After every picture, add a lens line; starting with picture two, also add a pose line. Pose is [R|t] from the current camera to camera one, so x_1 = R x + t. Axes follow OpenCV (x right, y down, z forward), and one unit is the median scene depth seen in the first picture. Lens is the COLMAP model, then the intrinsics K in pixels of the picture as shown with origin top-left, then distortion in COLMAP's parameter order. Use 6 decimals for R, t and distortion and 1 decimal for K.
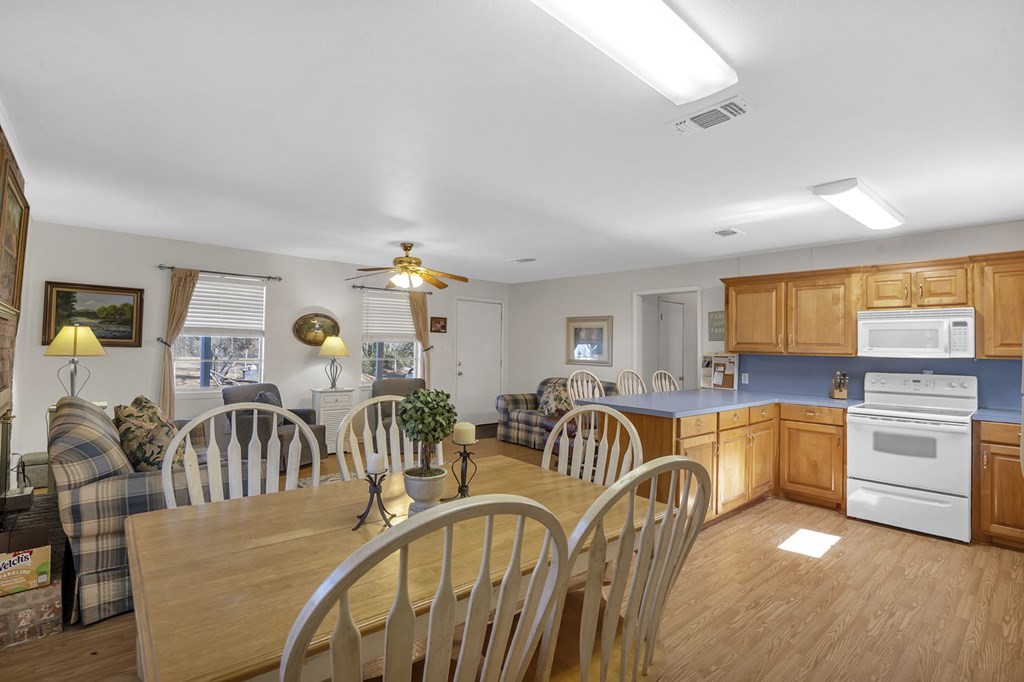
lens RADIAL K [[483.4, 0, 511.5], [0, 483.4, 341.2], [0, 0, 1]] dist [-0.009223, -0.003524]
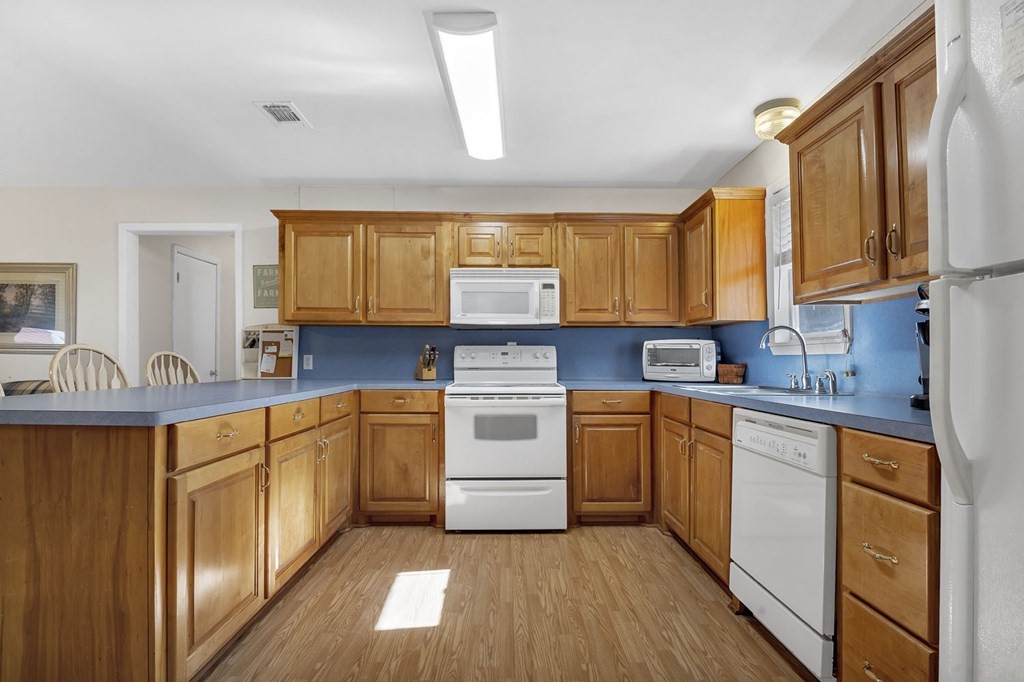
lens RADIAL K [[483.4, 0, 520.4], [0, 483.4, 357.7], [0, 0, 1]] dist [-0.009223, -0.003524]
pose [[0.633483, -0.006262, 0.773731, 0.179233], [-0.007834, 0.999864, 0.014506, 0.076793], [-0.773717, -0.015250, 0.633348, 0.414657]]
